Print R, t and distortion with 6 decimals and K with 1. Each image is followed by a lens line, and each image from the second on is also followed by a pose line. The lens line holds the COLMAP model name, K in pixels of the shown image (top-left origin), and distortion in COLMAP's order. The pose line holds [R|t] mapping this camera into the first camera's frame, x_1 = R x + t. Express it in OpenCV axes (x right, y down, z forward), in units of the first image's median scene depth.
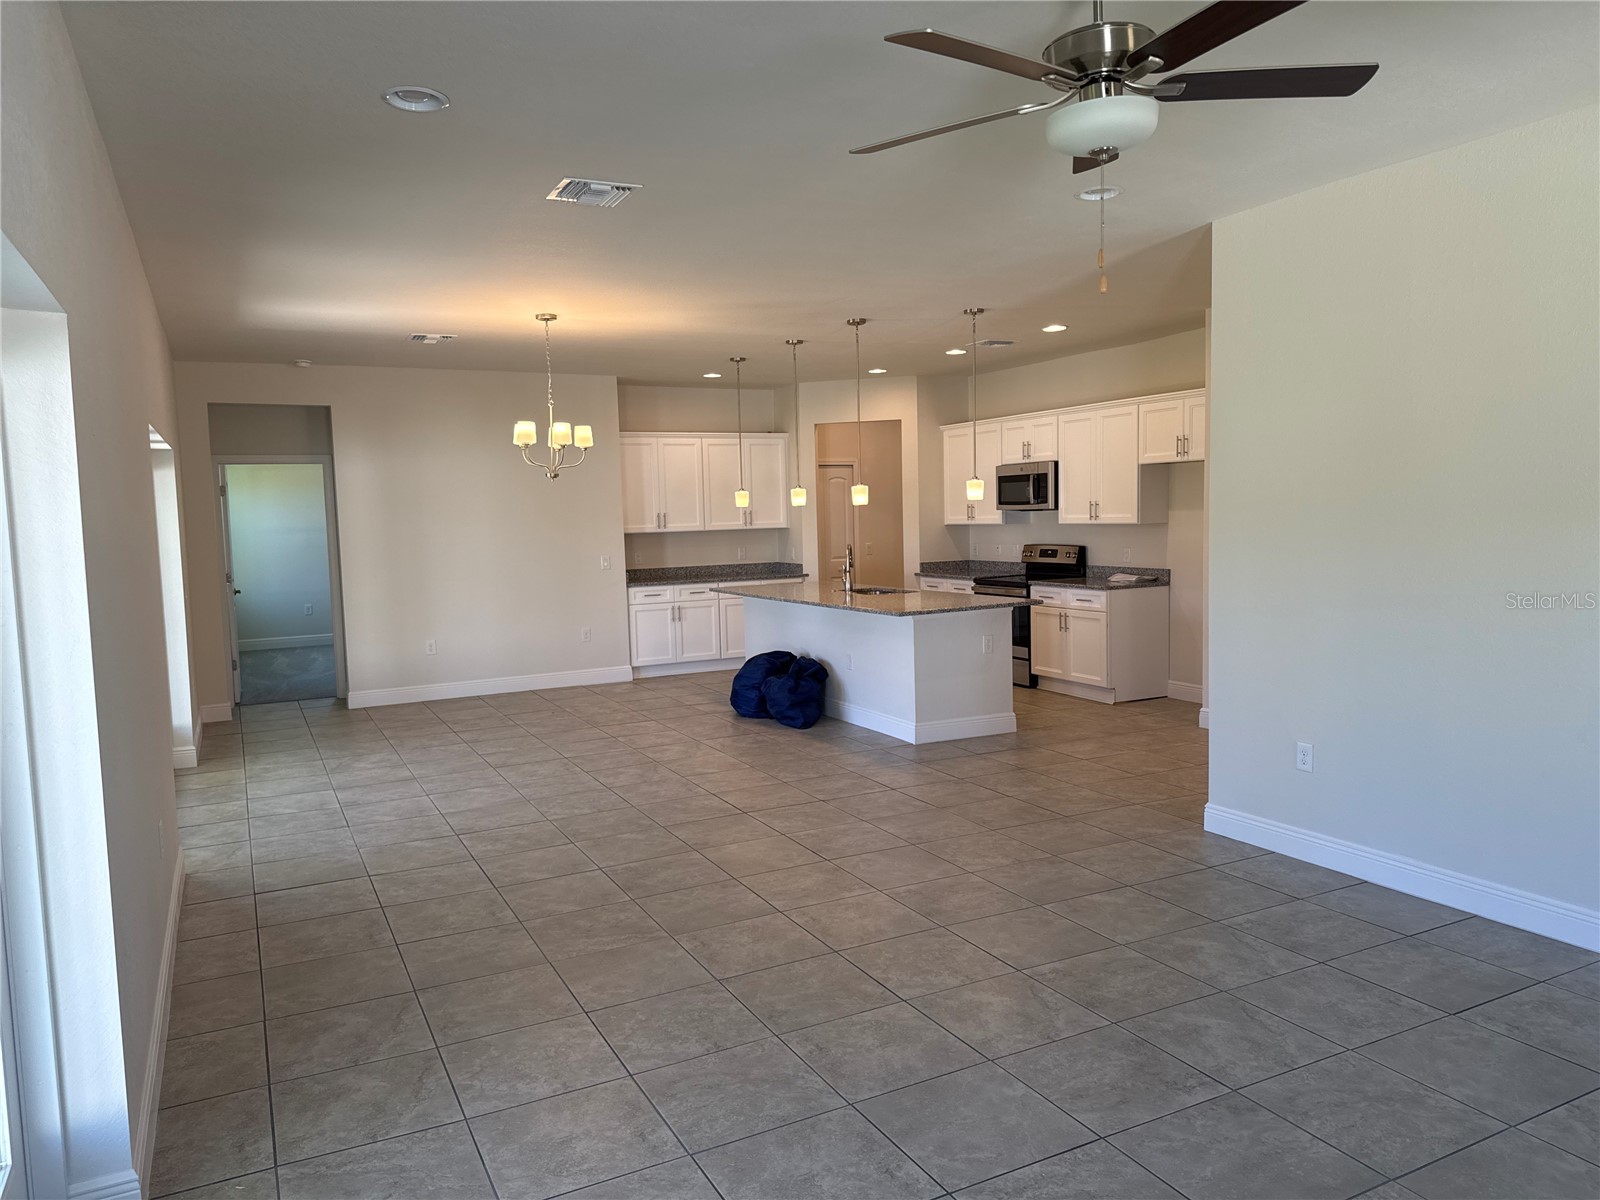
lens RADIAL K [[1122.8, 0, 800.0], [0, 1122.8, 600.0], [0, 0, 1]] dist [-0.000607, -0.001510]
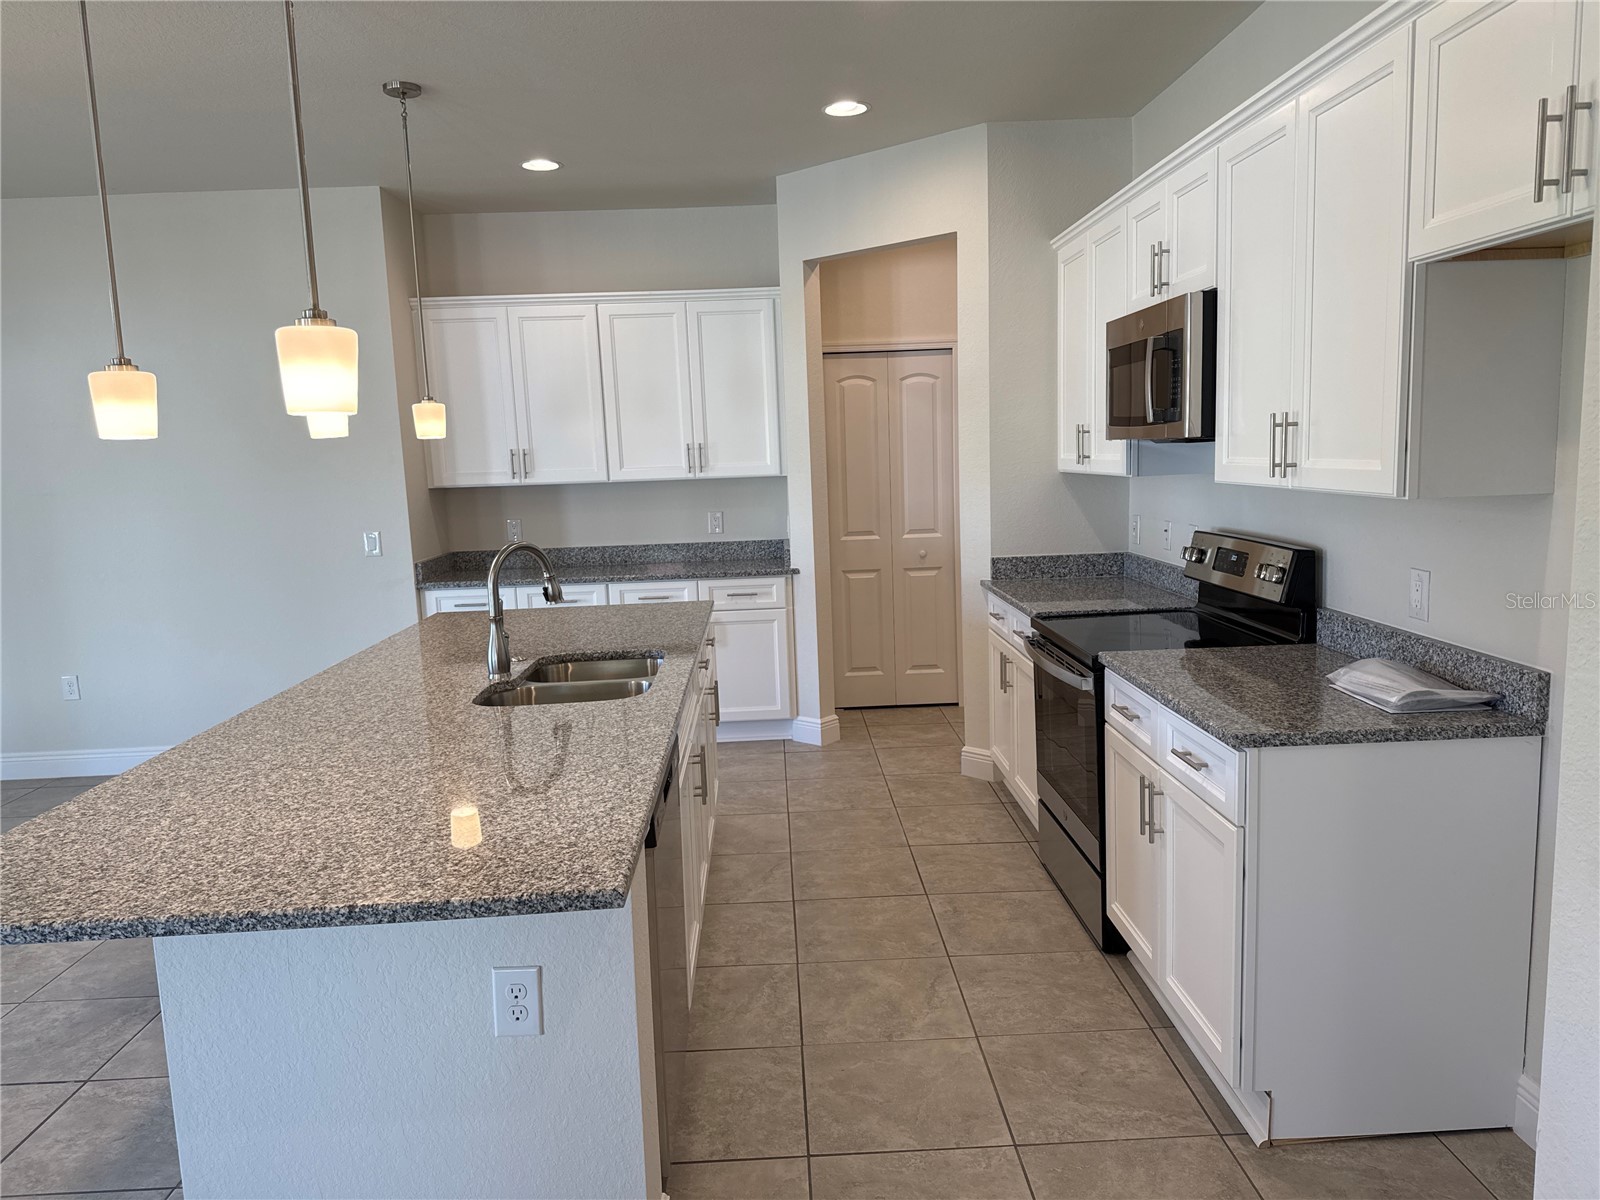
lens RADIAL K [[1147.7, 0, 783.5], [0, 1147.7, 592.1], [0, 0, 1]] dist [0.111860, -0.142022]
pose [[0.897777, 0.048595, -0.437760, 0.239854], [-0.020760, 0.997459, 0.068151, -0.050627], [0.439960, -0.052097, 0.896505, 0.566982]]
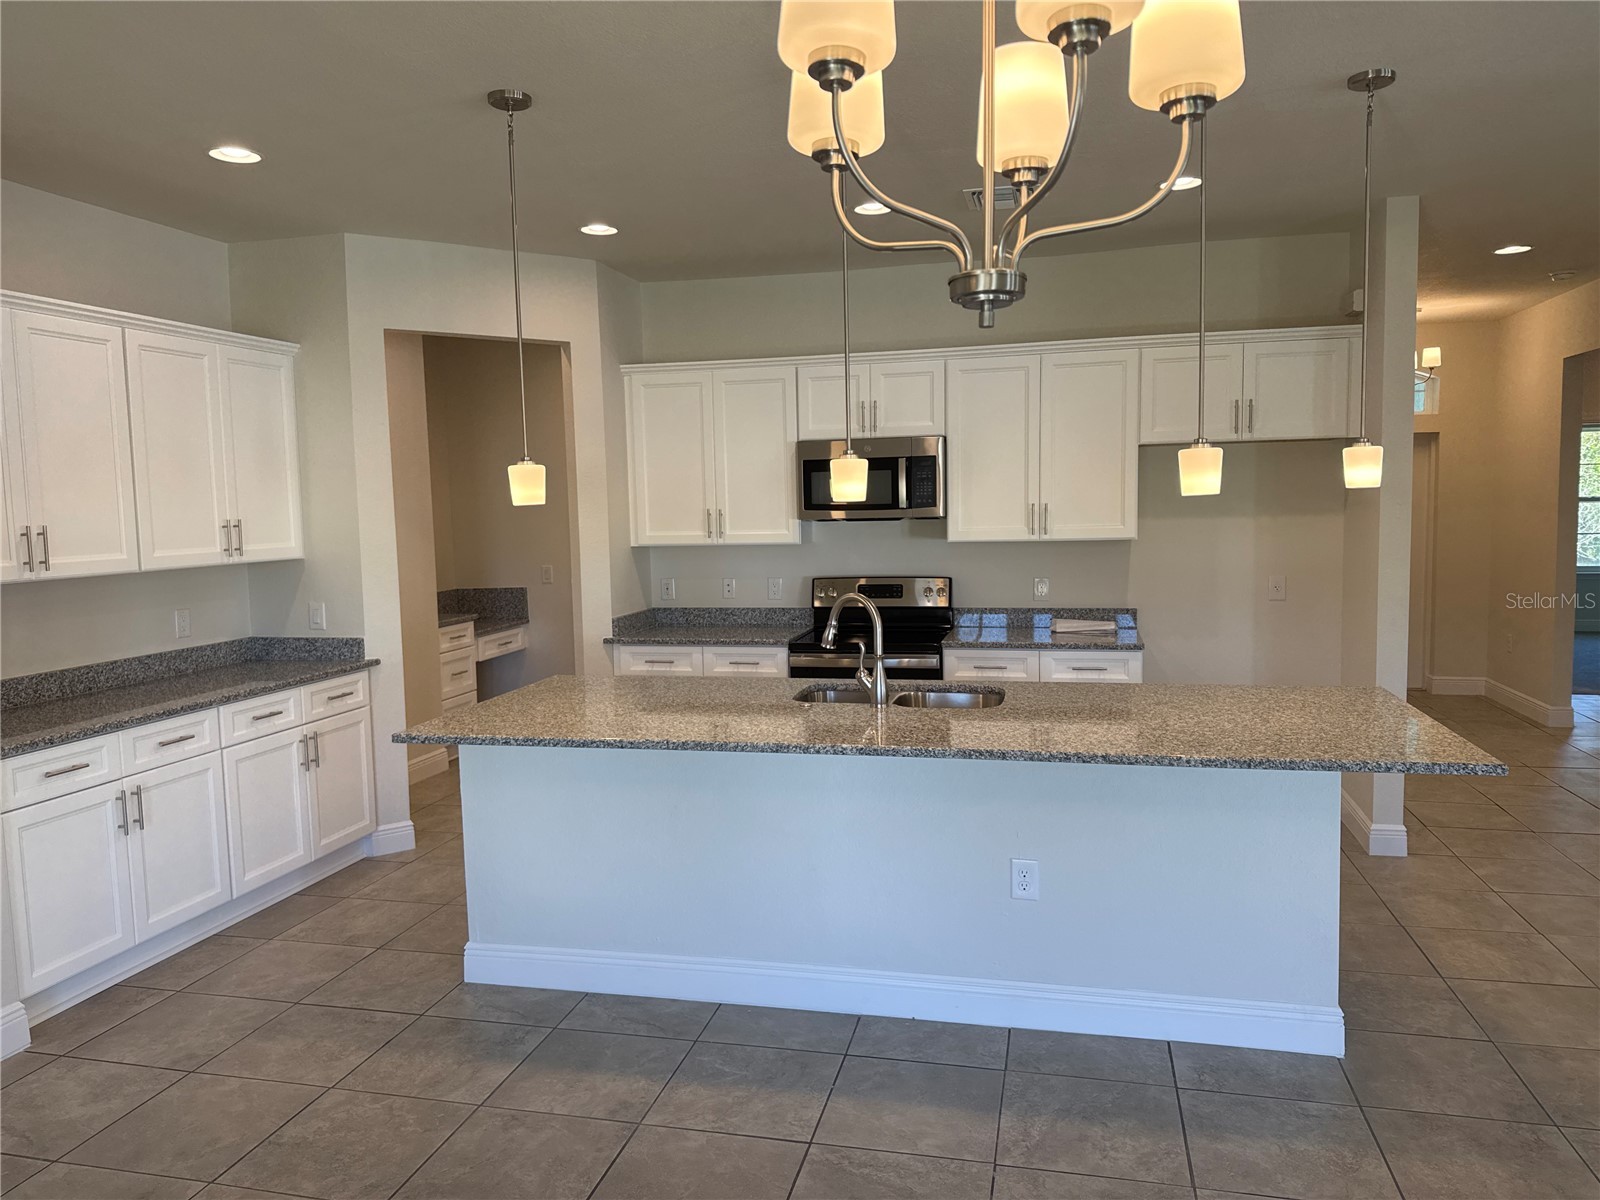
lens RADIAL K [[1157.9, 0, 825.6], [0, 1157.9, 585.7], [0, 0, 1]] dist [0.046849, -0.002289]
pose [[0.628373, -0.042510, 0.776750, -0.257596], [0.065173, 0.997872, 0.001888, -0.044475], [-0.775177, 0.049437, 0.629806, 0.595061]]
